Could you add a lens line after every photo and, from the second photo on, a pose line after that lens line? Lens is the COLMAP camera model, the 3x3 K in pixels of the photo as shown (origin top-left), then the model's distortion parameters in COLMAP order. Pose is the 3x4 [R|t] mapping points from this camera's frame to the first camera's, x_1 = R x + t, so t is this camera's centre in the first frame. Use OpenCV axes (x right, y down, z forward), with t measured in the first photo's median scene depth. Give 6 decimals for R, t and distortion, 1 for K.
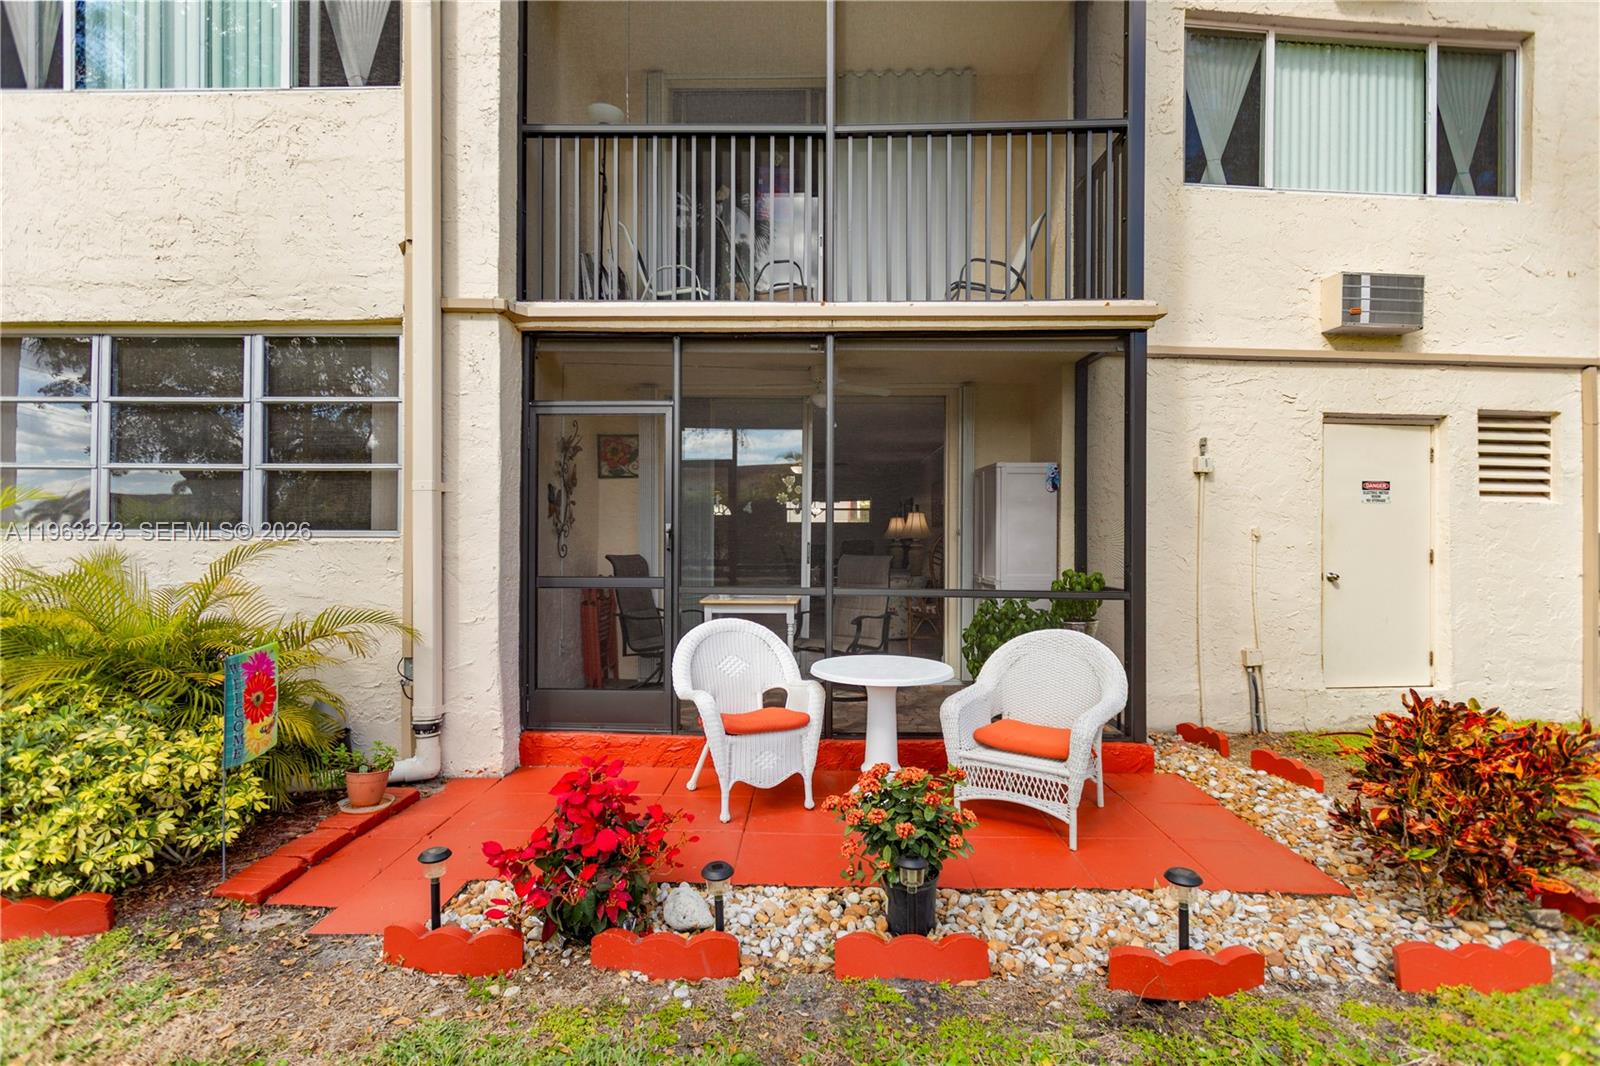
lens RADIAL K [[755.5, 0, 786.8], [0, 755.5, 533.5], [0, 0, 1]] dist [0.003034, 0.001514]
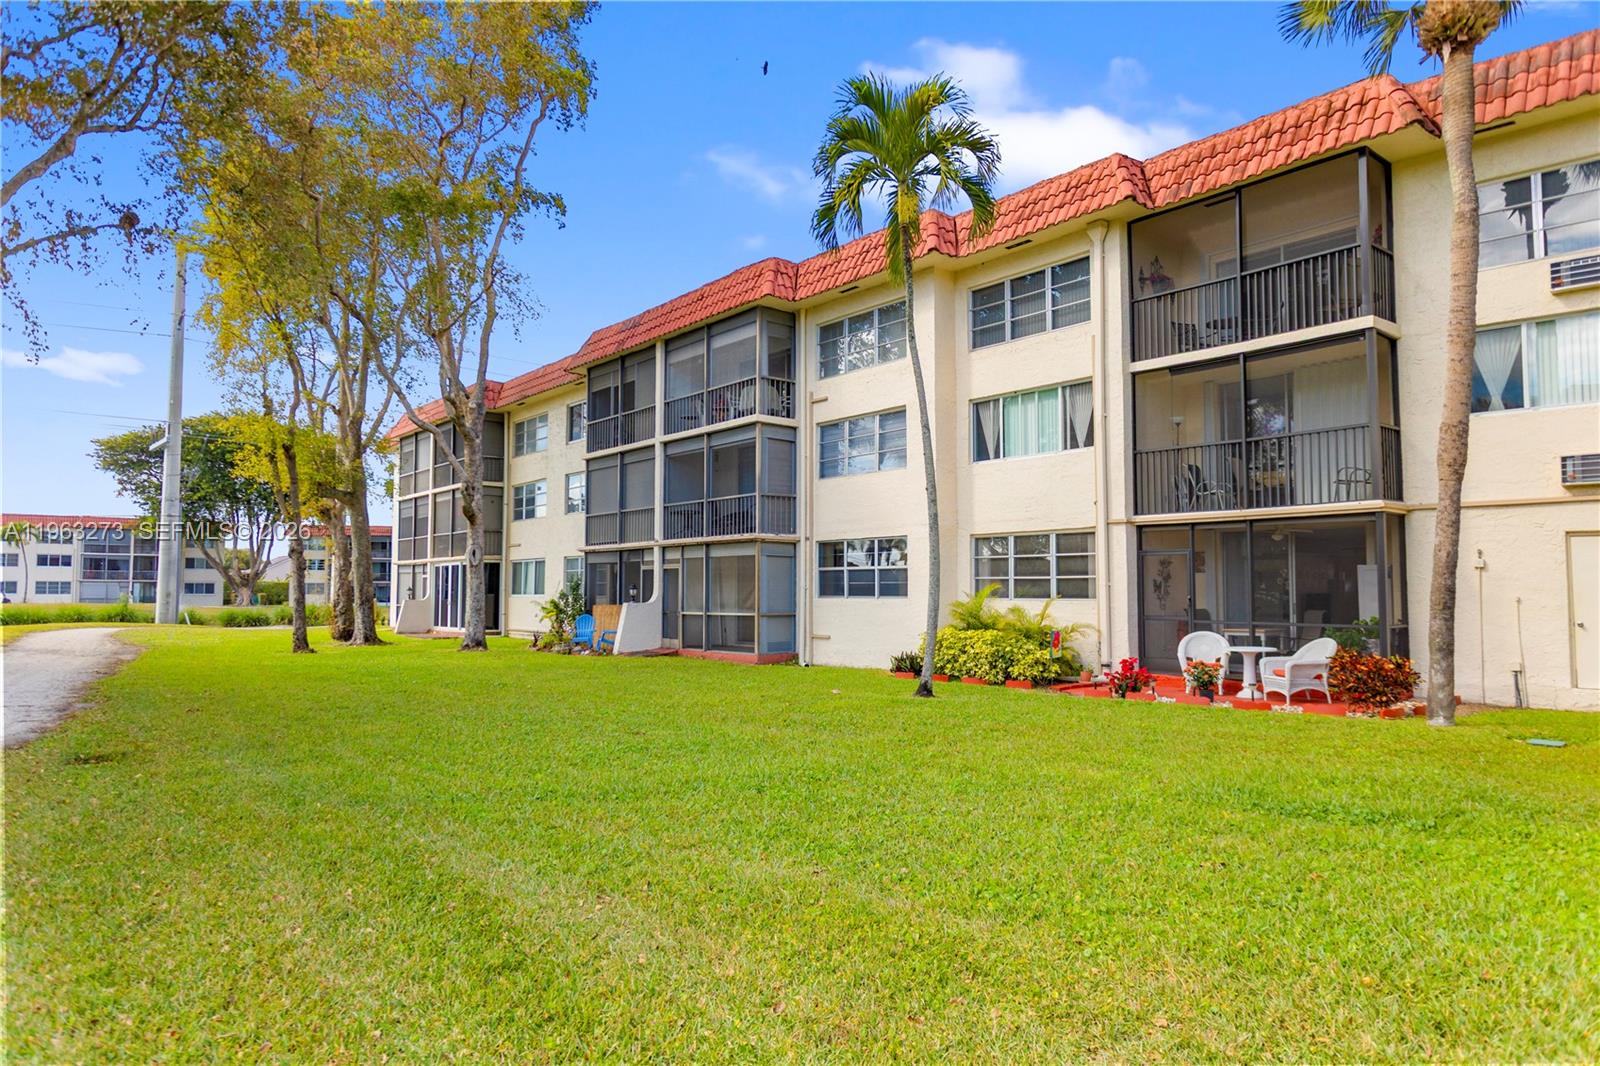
lens RADIAL K [[1024.5, 0, 800.0], [0, 1024.5, 533.0], [0, 0, 1]] dist [0.025578, 0.000336]
pose [[0.668500, -0.049120, -0.742088, 1.652121], [0.005508, 0.998116, -0.061104, -0.020819], [0.743692, 0.036760, 0.667511, -2.471423]]
